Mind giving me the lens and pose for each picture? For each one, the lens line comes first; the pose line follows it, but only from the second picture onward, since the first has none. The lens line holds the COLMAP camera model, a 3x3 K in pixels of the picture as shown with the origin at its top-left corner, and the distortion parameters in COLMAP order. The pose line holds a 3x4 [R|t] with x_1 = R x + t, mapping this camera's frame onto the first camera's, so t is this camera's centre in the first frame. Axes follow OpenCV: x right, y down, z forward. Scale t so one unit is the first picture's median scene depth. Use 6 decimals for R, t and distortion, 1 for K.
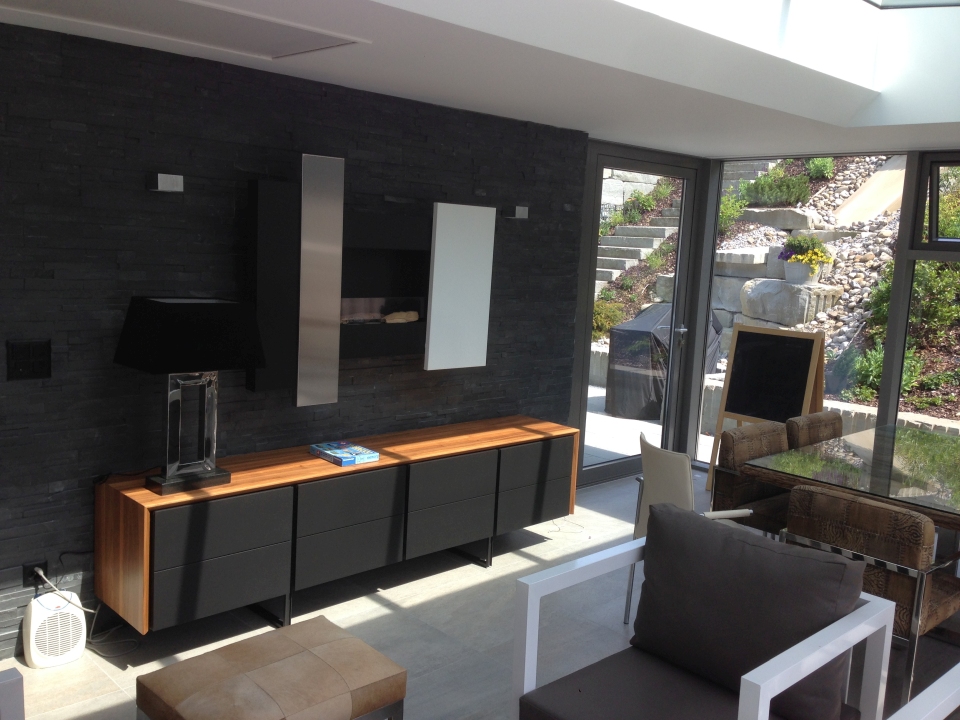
lens RADIAL K [[891.2, 0, 479.5], [0, 891.2, 362.3], [0, 0, 1]] dist [0.053072, 0.000000]
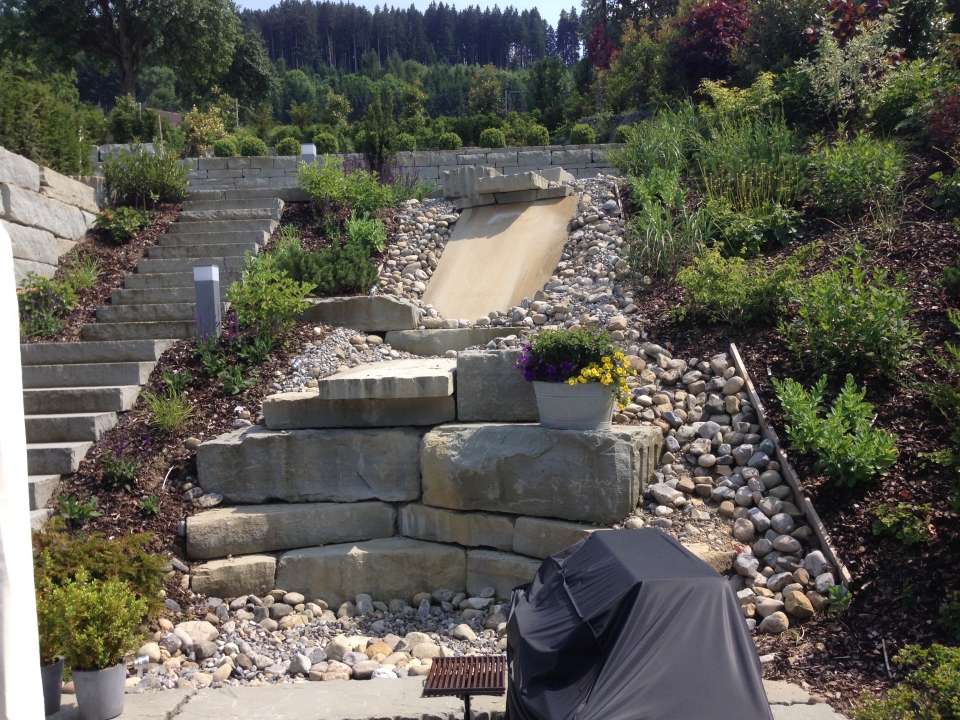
lens RADIAL K [[891.2, 0, 482.9], [0, 891.2, 358.7], [0, 0, 1]] dist [0.053072, 0.000000]
pose [[0.696878, -0.064225, 0.714308, -0.010217], [0.167891, 0.982916, -0.075418, -0.079281], [-0.697262, 0.172483, 0.695756, 0.576960]]
